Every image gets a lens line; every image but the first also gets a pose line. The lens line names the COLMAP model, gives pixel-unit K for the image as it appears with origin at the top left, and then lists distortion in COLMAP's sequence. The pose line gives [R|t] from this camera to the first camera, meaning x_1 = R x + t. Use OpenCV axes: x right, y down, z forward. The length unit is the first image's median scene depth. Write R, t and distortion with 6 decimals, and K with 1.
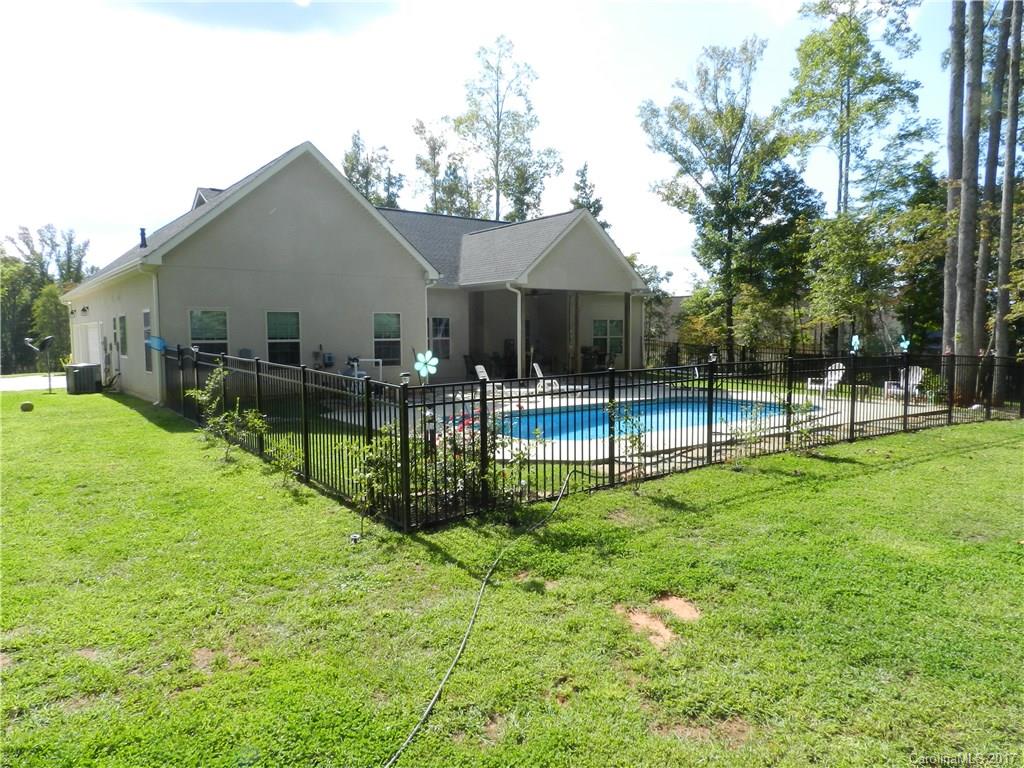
lens RADIAL K [[702.9, 0, 516.6], [0, 702.9, 385.9], [0, 0, 1]] dist [0.029801, -0.005606]
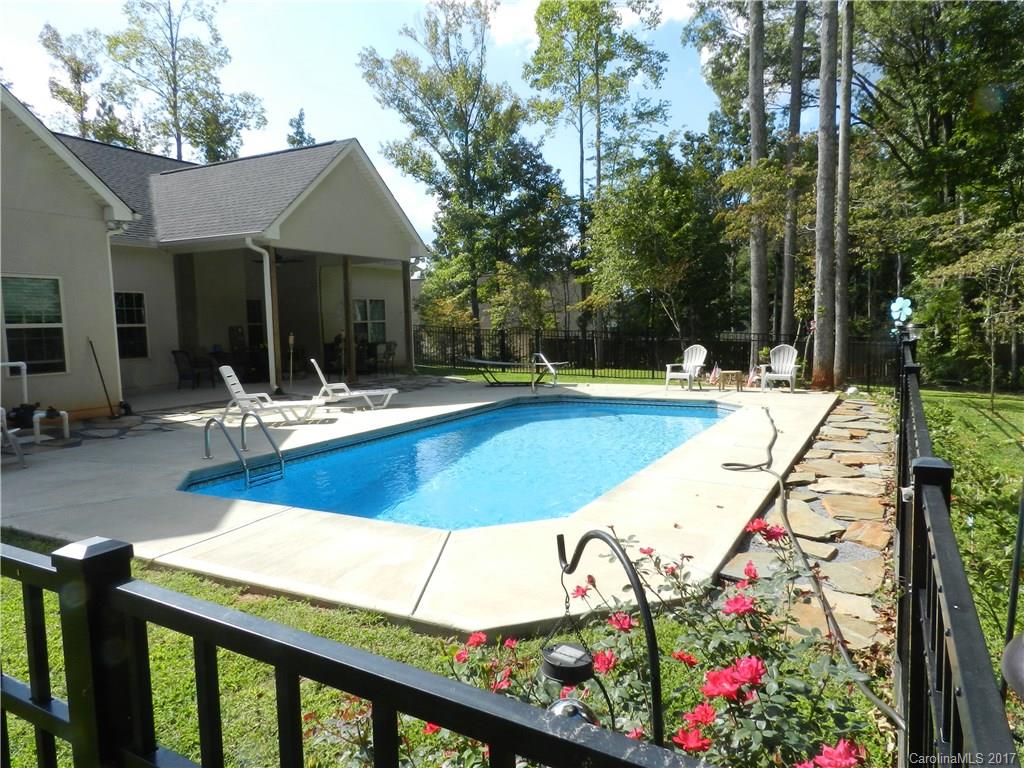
lens RADIAL K [[702.9, 0, 516.6], [0, 702.9, 385.9], [0, 0, 1]] dist [0.029801, -0.005606]
pose [[0.907337, -0.053454, 0.416993, -0.034350], [0.047849, 0.998569, 0.023890, -0.006319], [-0.417673, -0.001724, 0.908596, 0.151896]]
